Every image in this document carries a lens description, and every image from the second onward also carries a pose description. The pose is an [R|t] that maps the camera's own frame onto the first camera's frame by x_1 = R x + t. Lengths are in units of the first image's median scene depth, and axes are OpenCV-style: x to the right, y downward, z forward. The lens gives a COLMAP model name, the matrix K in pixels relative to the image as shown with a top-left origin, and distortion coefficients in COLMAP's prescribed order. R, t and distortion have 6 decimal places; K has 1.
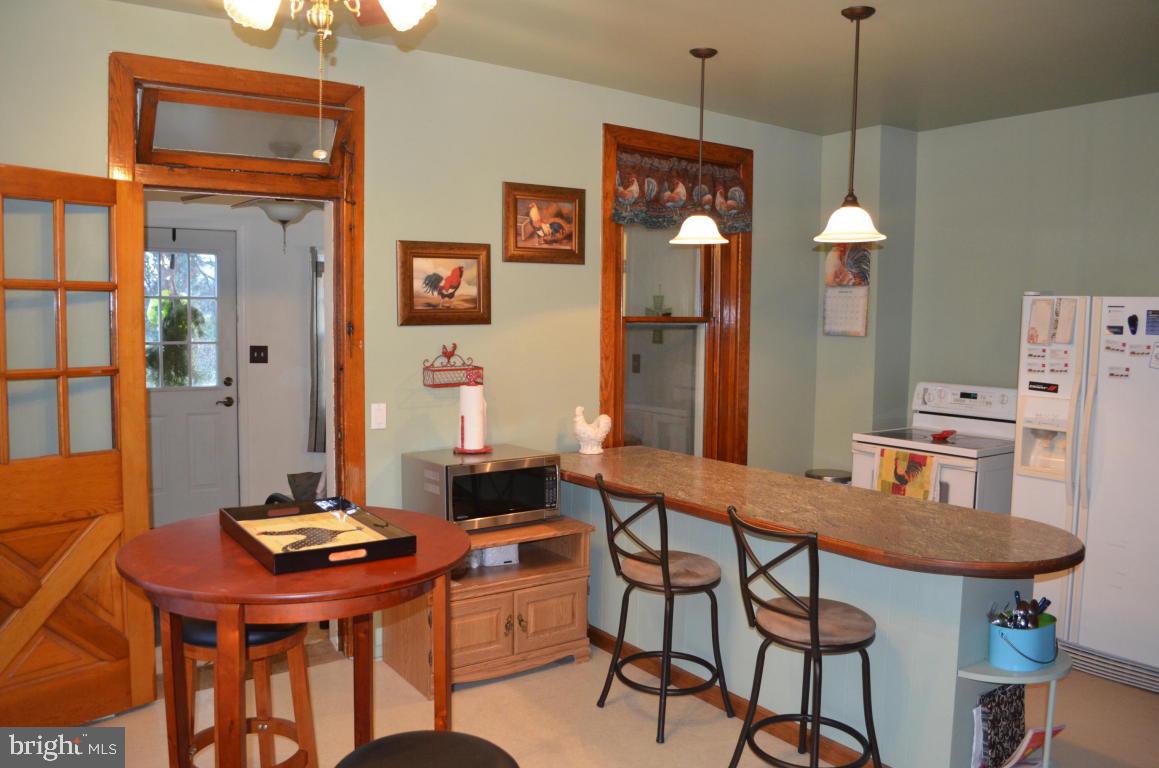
lens RADIAL K [[907.7, 0, 585.0], [0, 907.7, 389.0], [0, 0, 1]] dist [-0.080639, 0.007182]
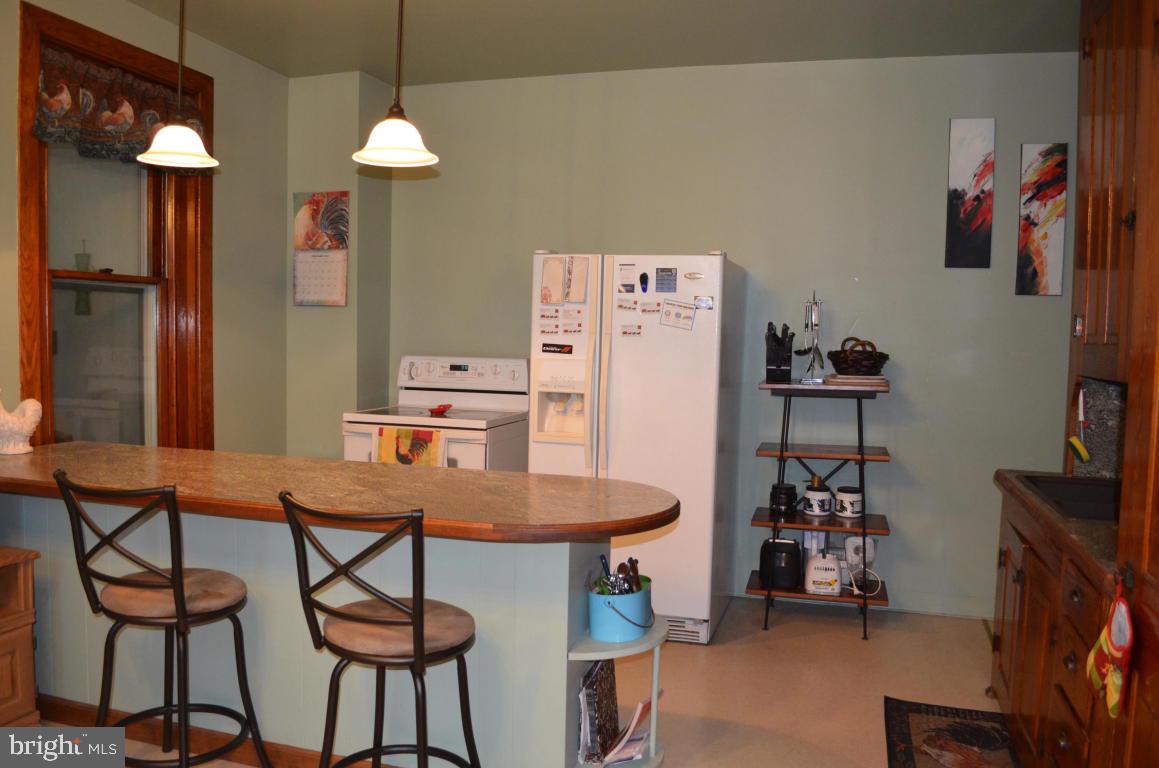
lens RADIAL K [[907.7, 0, 585.8], [0, 907.7, 390.7], [0, 0, 1]] dist [-0.080639, 0.007182]
pose [[0.790265, -0.033395, 0.611855, -0.066499], [0.037975, 0.999264, 0.005492, 0.039451], [-0.611588, 0.018895, 0.790951, 0.200427]]
